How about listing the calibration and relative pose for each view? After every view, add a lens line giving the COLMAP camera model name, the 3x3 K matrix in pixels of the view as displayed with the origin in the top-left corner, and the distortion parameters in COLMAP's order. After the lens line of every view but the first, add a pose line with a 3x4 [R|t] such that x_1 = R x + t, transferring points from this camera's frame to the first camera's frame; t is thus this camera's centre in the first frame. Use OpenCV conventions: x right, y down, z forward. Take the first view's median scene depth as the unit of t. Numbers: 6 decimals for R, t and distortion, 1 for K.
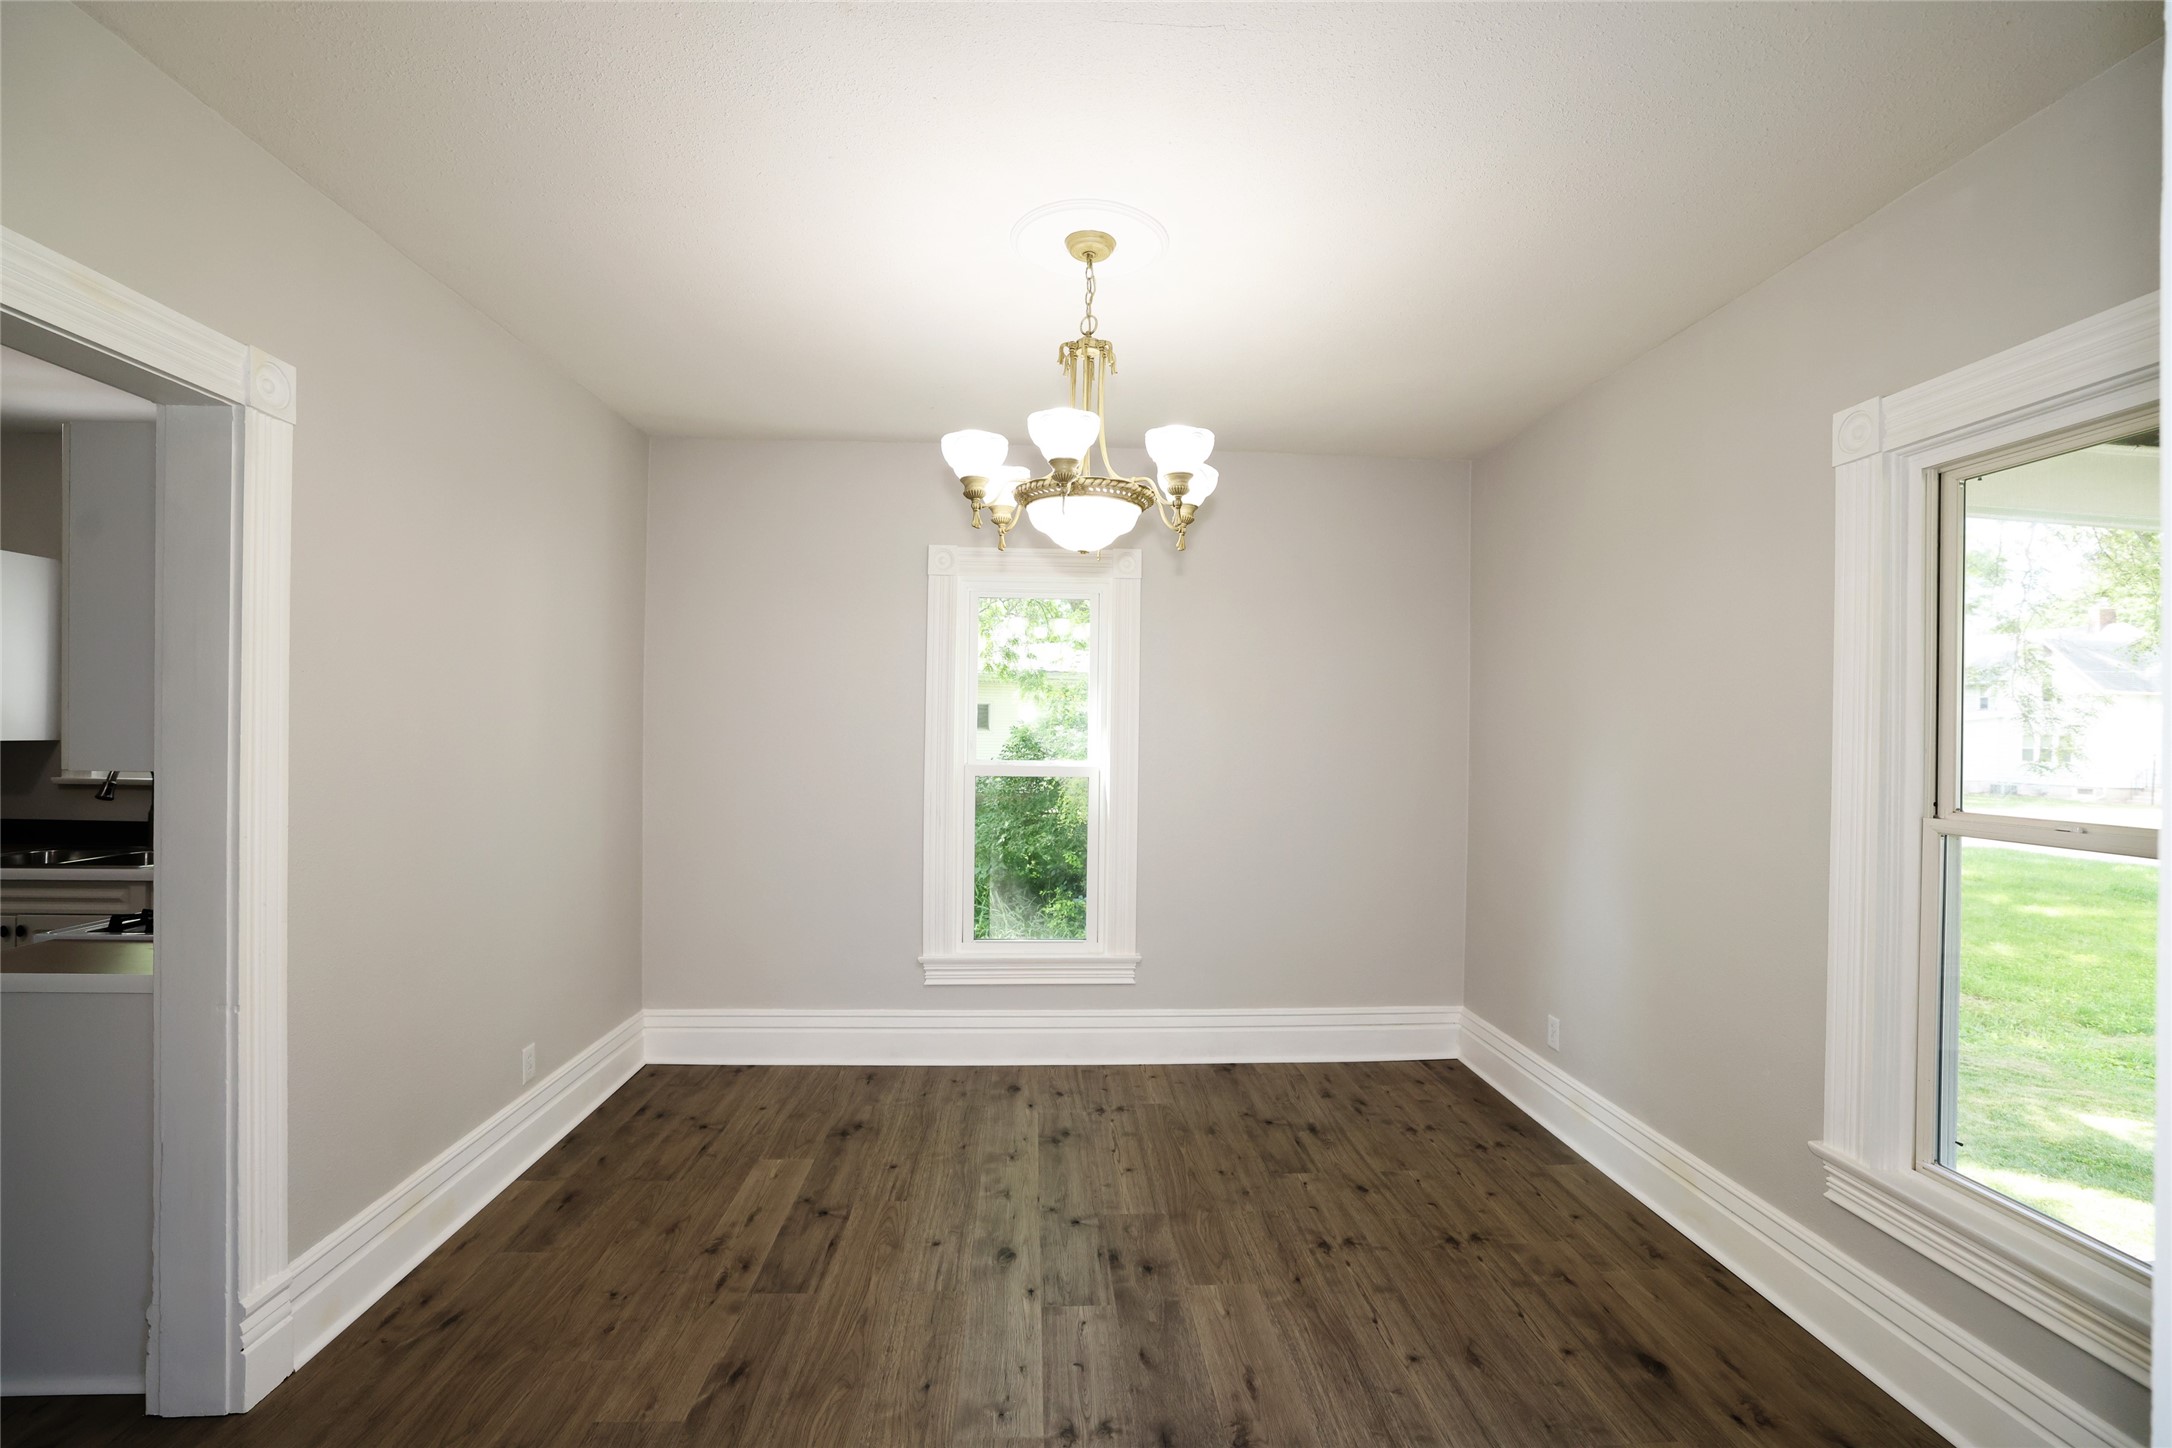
lens RADIAL K [[924.1, 0, 1078.9], [0, 924.1, 731.4], [0, 0, 1]] dist [-0.047999, 0.017005]
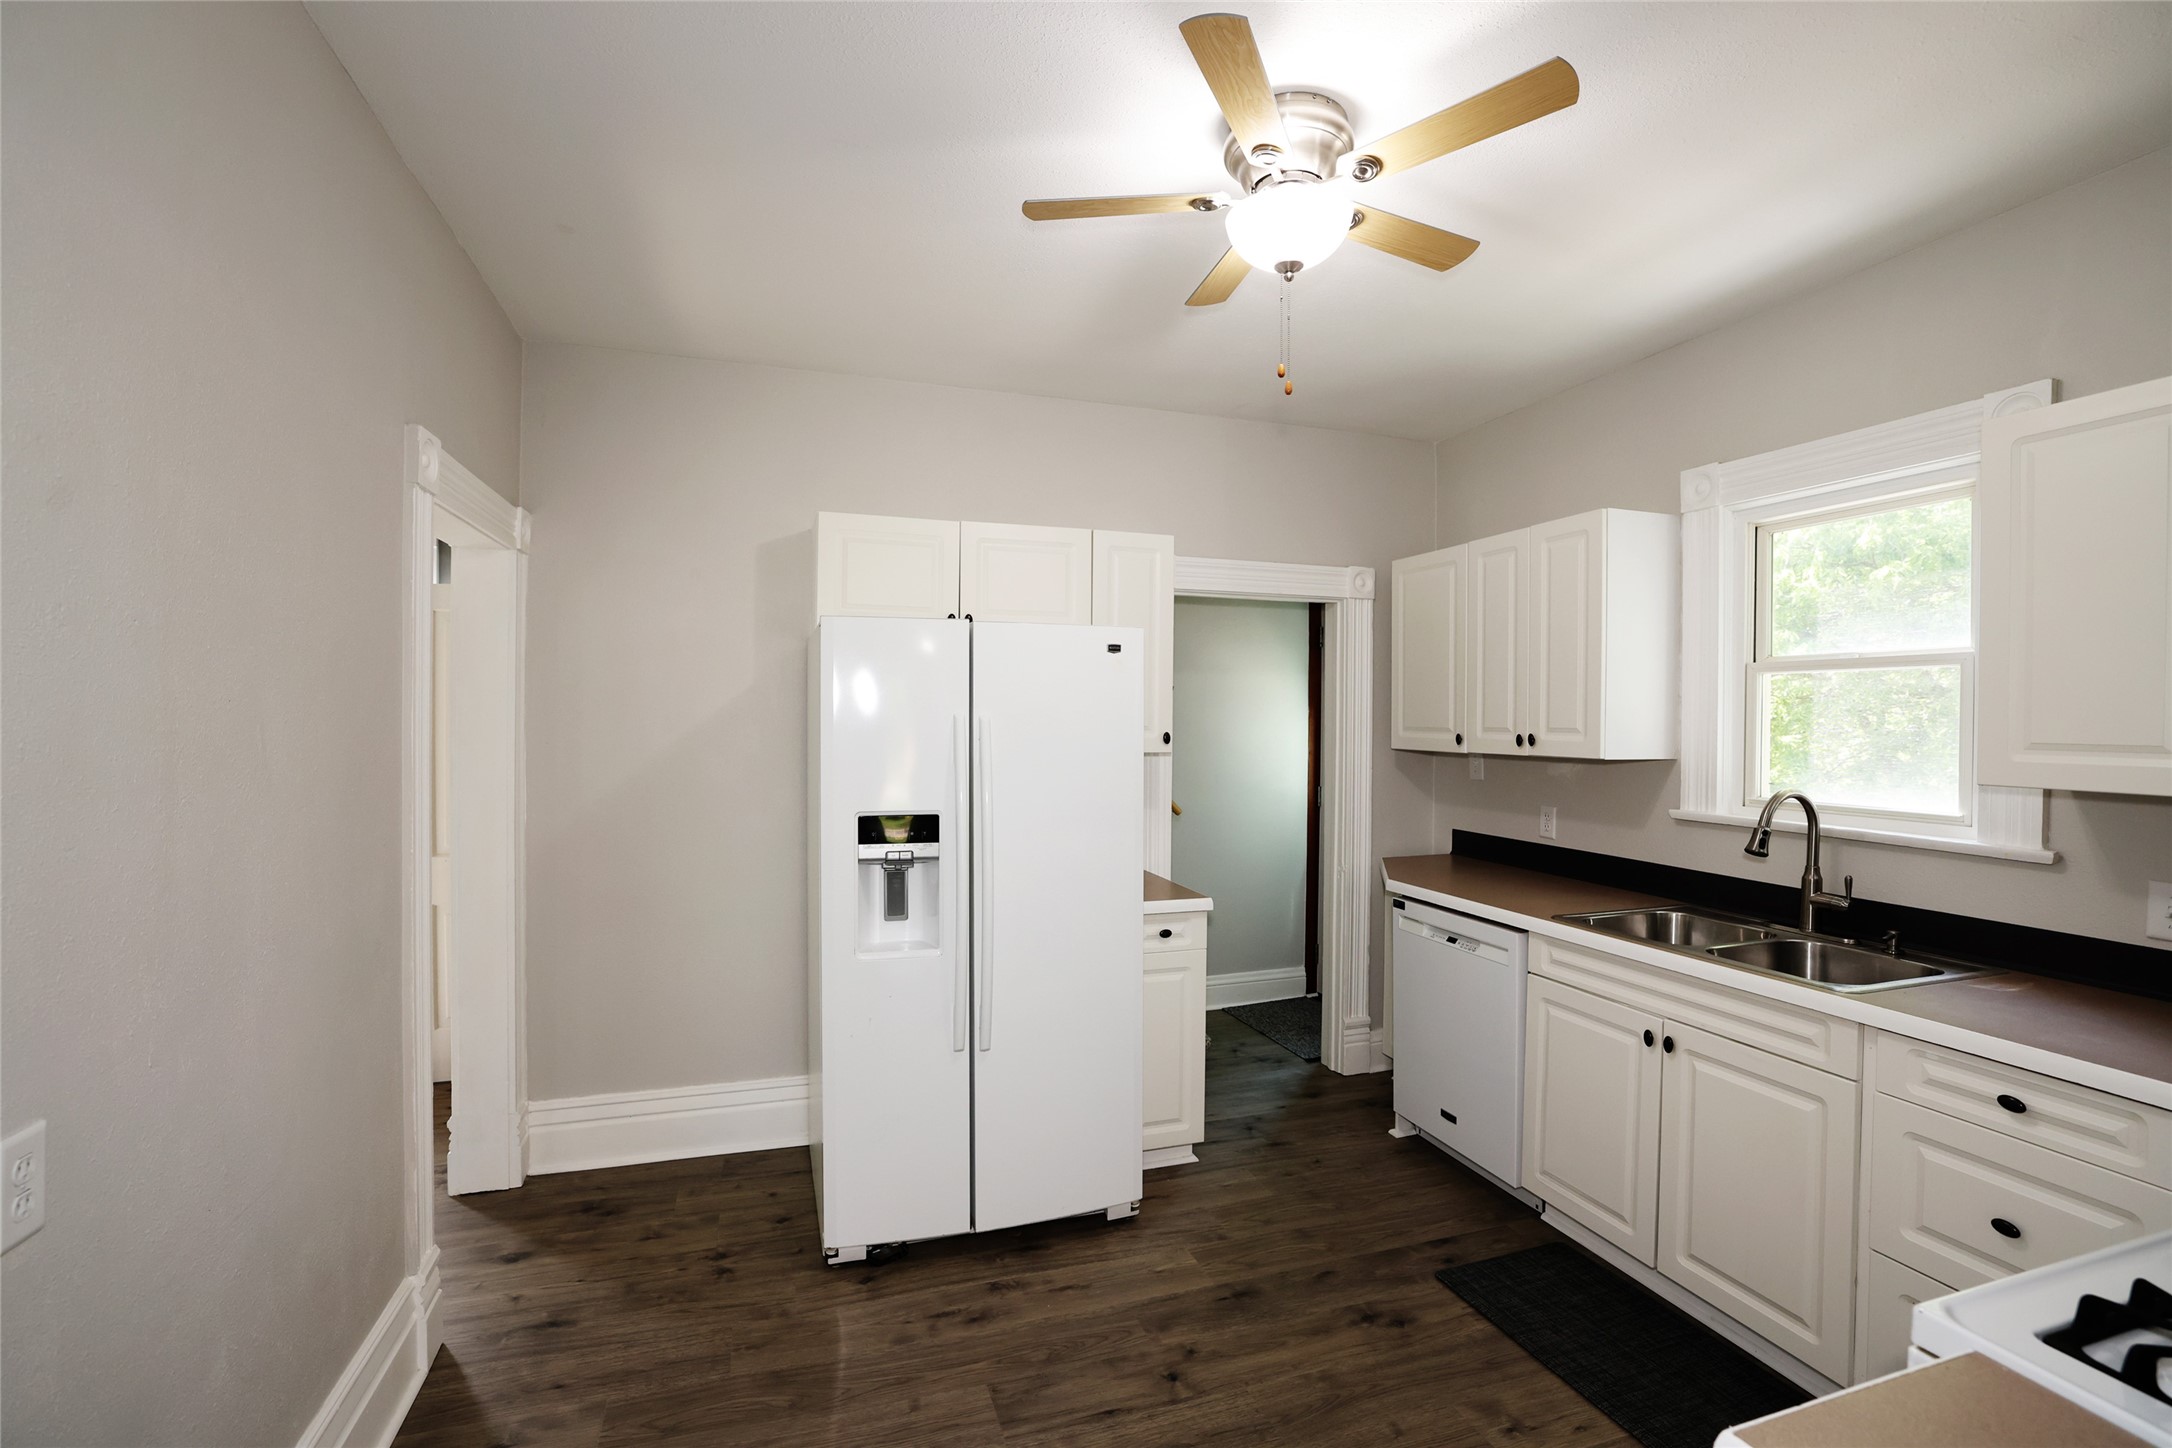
lens RADIAL K [[968.7, 0, 1081.4], [0, 968.7, 729.0], [0, 0, 1]] dist [-0.053016, 0.021487]
pose [[0.258415, -0.003184, -0.966029, -0.674686], [-0.008495, 0.999948, -0.005568, -0.007000], [0.965997, 0.009645, 0.258375, 0.427216]]
